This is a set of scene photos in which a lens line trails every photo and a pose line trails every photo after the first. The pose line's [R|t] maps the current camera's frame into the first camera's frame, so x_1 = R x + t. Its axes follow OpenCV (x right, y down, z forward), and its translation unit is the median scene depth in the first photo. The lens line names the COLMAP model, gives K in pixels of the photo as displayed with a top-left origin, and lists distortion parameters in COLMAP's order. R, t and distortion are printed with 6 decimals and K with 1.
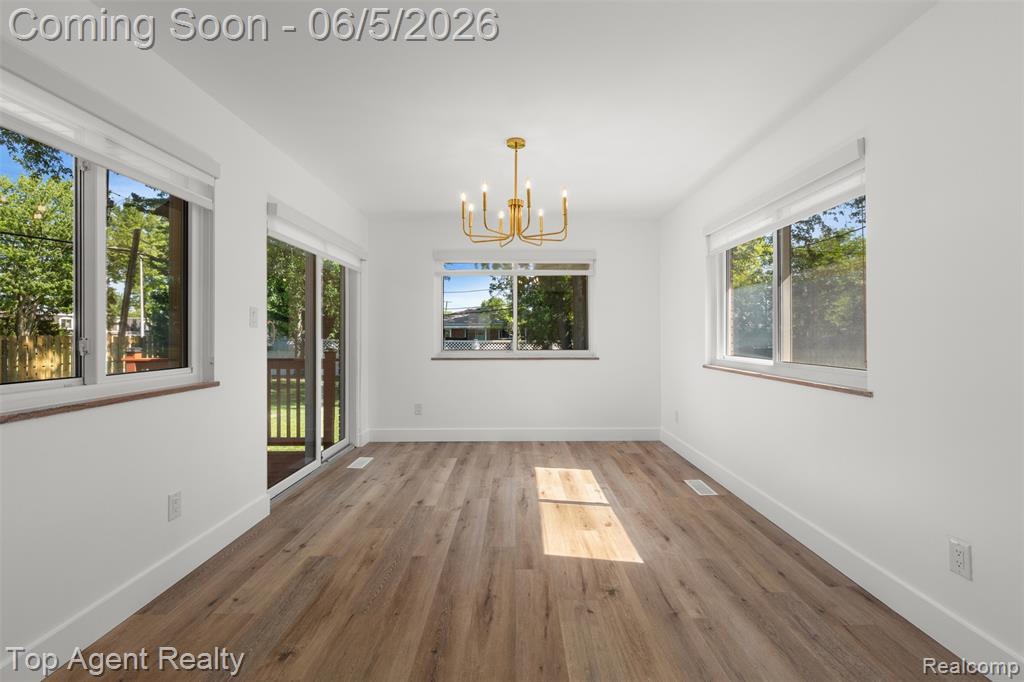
lens RADIAL K [[461.0, 0, 521.0], [0, 461.0, 332.7], [0, 0, 1]] dist [-0.002550, -0.000284]
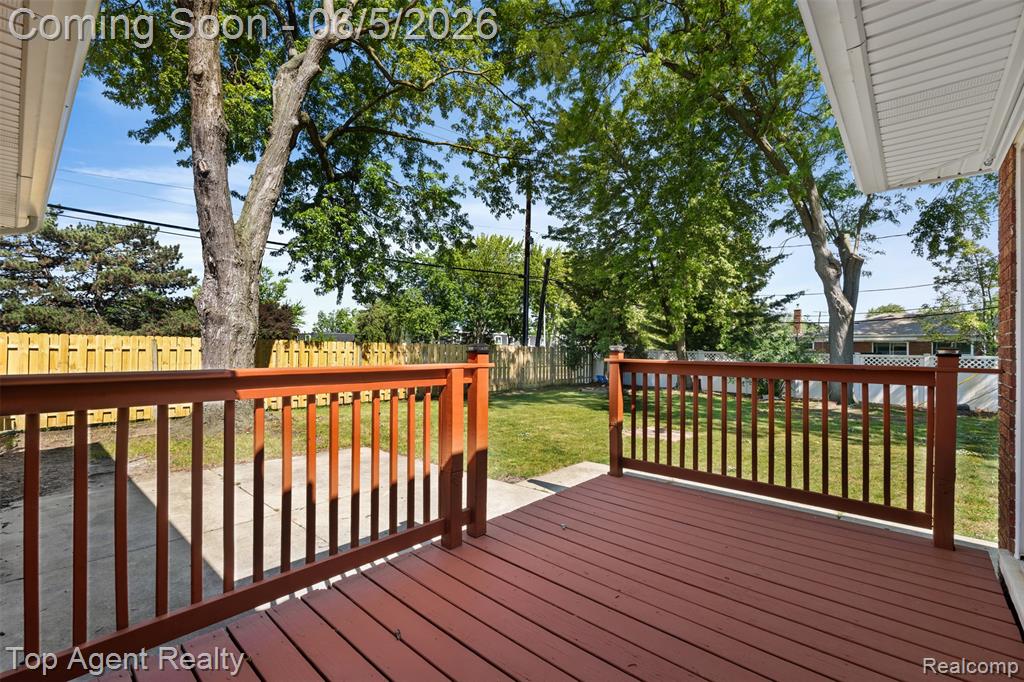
lens RADIAL K [[446.5, 0, 510.7], [0, 446.5, 350.0], [0, 0, 1]] dist [-0.002359, -0.000233]
pose [[0.734755, 0.007310, -0.678293, -0.806743], [-0.005689, 0.999973, 0.004614, 0.069045], [0.678309, 0.000468, 0.734777, 0.523879]]
